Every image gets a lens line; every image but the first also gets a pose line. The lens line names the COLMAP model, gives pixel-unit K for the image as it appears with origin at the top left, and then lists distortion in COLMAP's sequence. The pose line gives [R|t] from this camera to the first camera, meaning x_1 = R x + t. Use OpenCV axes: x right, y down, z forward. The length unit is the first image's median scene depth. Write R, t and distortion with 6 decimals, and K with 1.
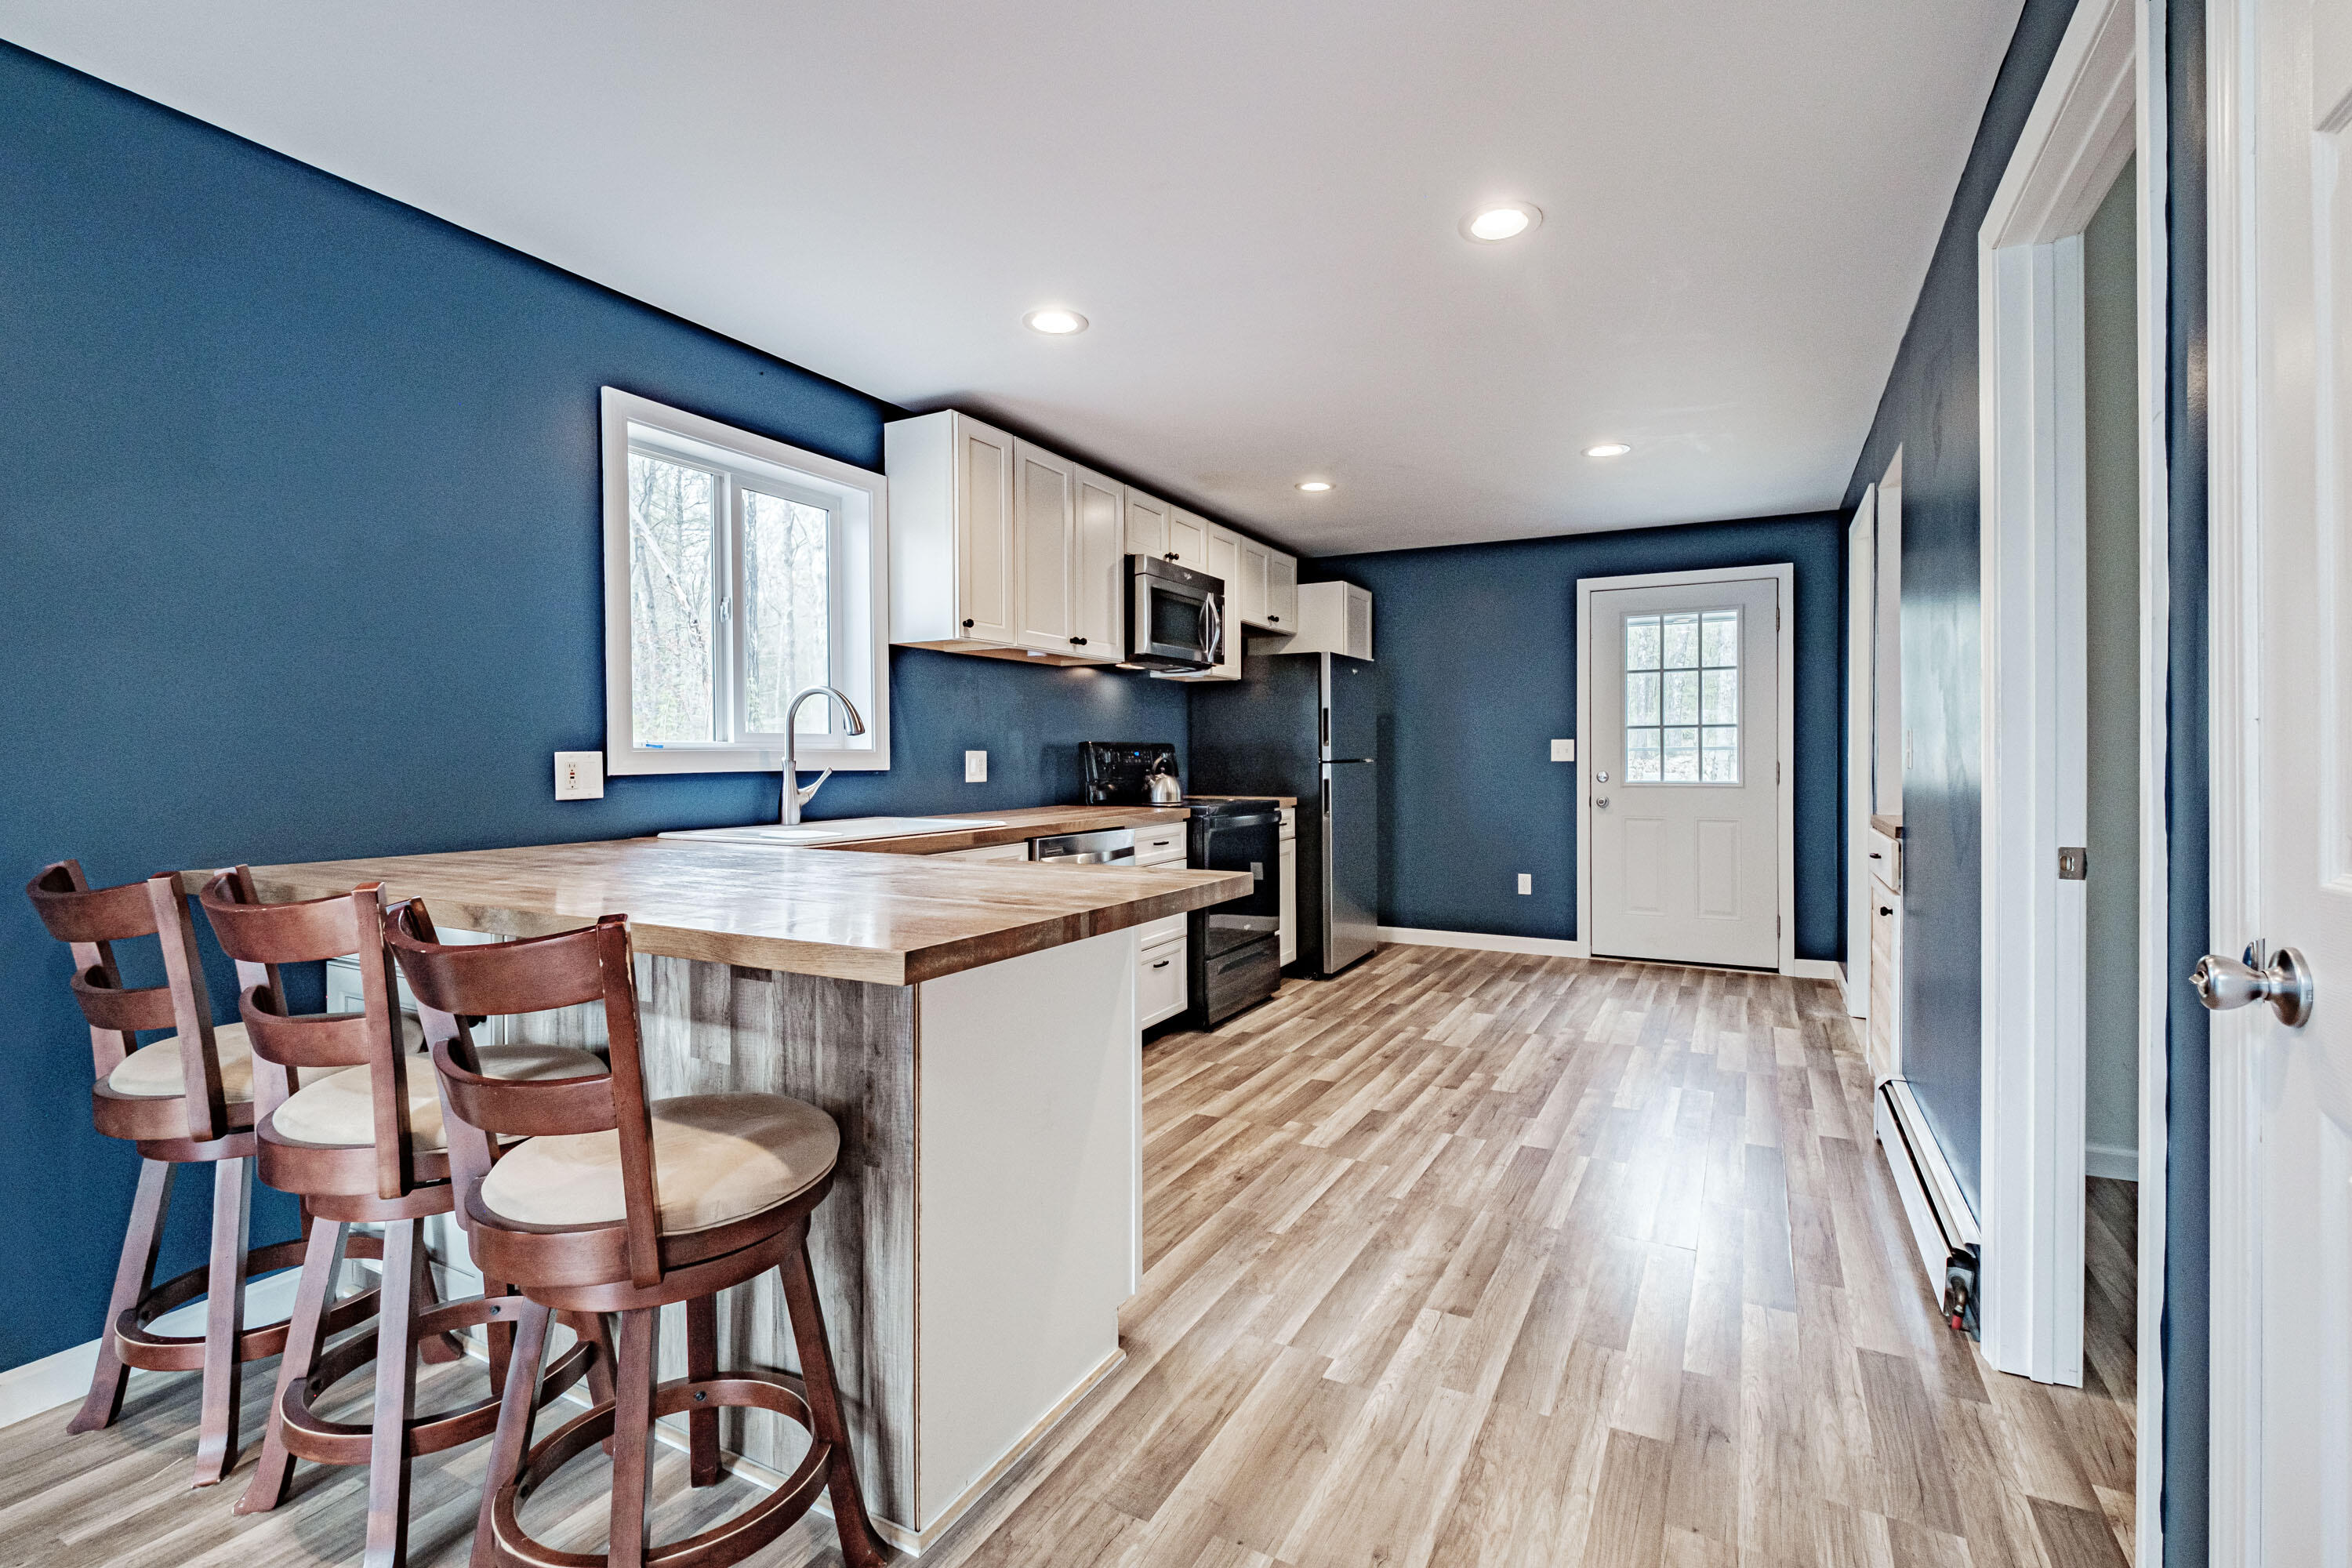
lens RADIAL K [[1056.7, 0, 1185.3], [0, 1056.7, 771.6], [0, 0, 1]] dist [0.000480, -0.002234]
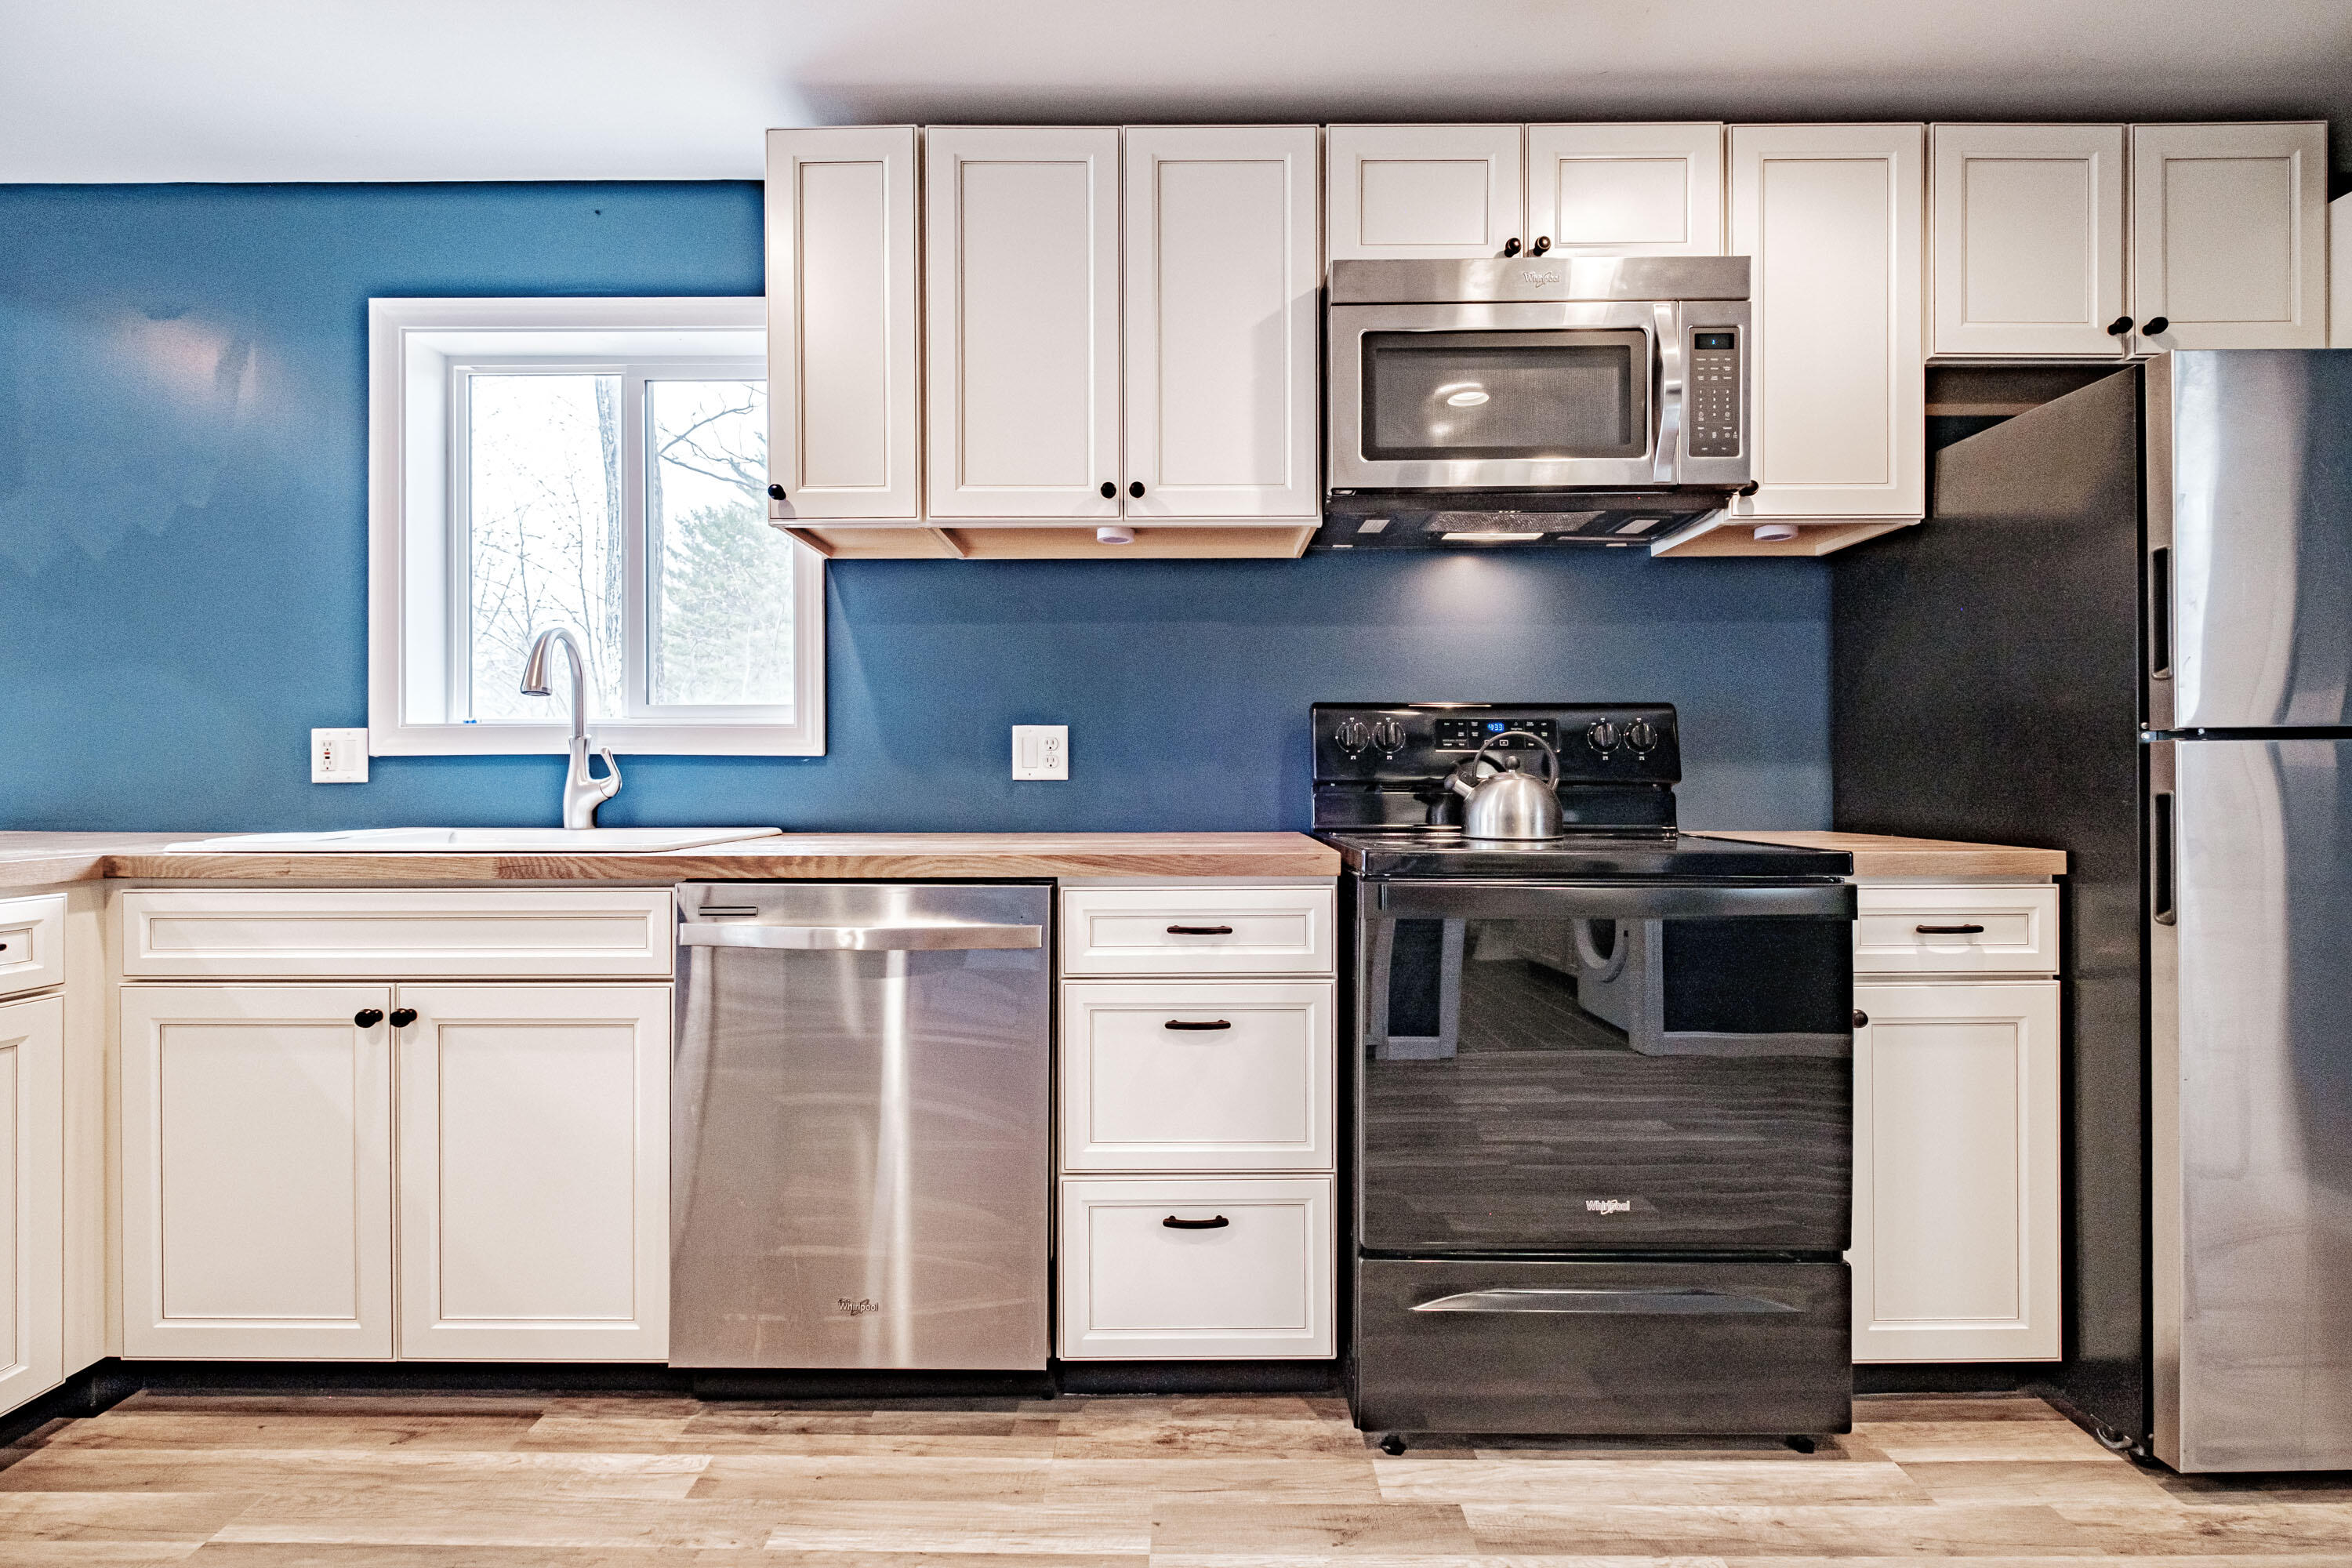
lens RADIAL K [[1056.7, 0, 1174.4], [0, 1056.7, 772.3], [0, 0, 1]] dist [0.000480, -0.002234]
pose [[0.465096, -0.000662, -0.885260, 0.408628], [-0.015063, 0.999849, -0.008661, 0.011426], [0.885132, 0.017363, 0.465015, 0.959032]]
